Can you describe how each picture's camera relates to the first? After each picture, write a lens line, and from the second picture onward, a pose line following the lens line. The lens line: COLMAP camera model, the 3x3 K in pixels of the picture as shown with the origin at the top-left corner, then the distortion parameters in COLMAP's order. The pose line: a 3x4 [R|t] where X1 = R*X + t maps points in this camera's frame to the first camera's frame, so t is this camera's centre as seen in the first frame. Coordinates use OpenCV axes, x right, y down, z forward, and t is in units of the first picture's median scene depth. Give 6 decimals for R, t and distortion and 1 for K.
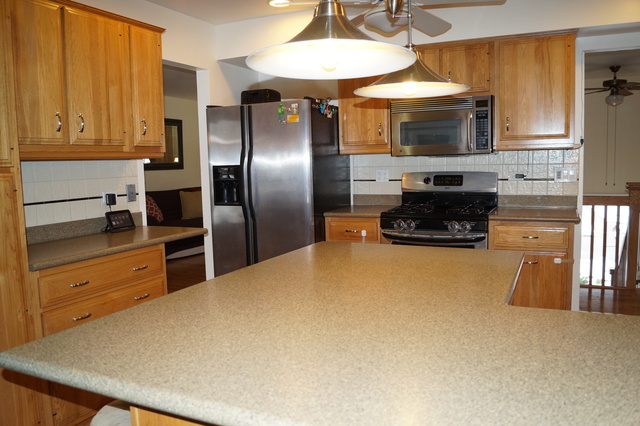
lens RADIAL K [[510.8, 0, 323.5], [0, 510.8, 212.8], [0, 0, 1]] dist [-0.065375, -0.004636]
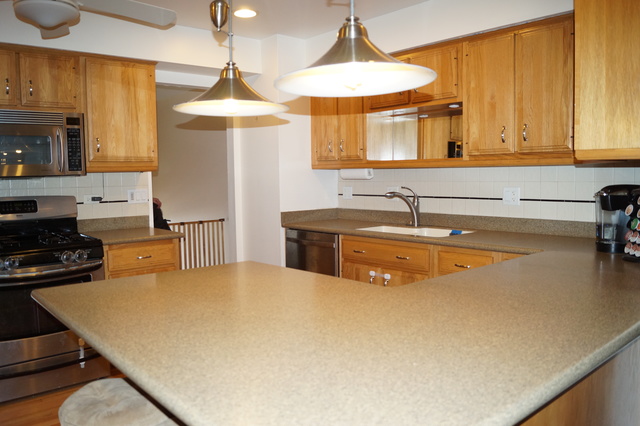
lens RADIAL K [[510.8, 0, 323.9], [0, 510.8, 211.3], [0, 0, 1]] dist [-0.065375, -0.004636]
pose [[0.404895, -0.046731, 0.913168, -0.340126], [0.096777, 0.995274, 0.008022, -0.015711], [-0.909227, 0.085126, 0.407504, 0.224857]]
